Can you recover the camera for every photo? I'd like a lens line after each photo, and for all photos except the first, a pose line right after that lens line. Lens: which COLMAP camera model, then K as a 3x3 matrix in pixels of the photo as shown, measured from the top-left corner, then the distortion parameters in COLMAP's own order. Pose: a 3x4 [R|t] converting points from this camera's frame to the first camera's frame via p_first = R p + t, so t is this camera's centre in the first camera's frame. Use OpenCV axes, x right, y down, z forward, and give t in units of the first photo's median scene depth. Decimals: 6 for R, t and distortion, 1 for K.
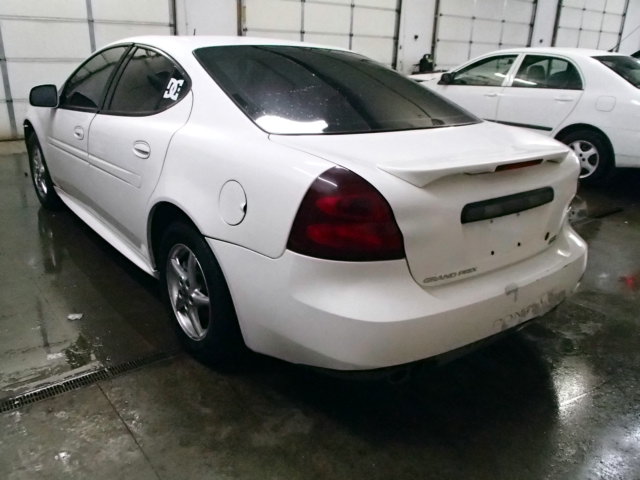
lens RADIAL K [[549.4, 0, 320.8], [0, 549.4, 244.8], [0, 0, 1]] dist [0.000687, 0.026783]
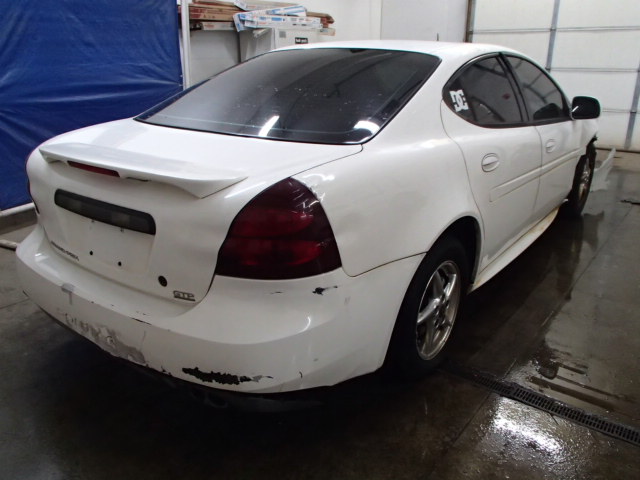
lens RADIAL K [[549.4, 0, 321.8], [0, 549.4, 237.7], [0, 0, 1]] dist [0.000687, 0.026783]
pose [[0.246505, 0.286061, -0.925962, 0.885745], [-0.319615, 0.925987, 0.200983, -0.228545], [0.914922, 0.246408, 0.319689, 0.710629]]
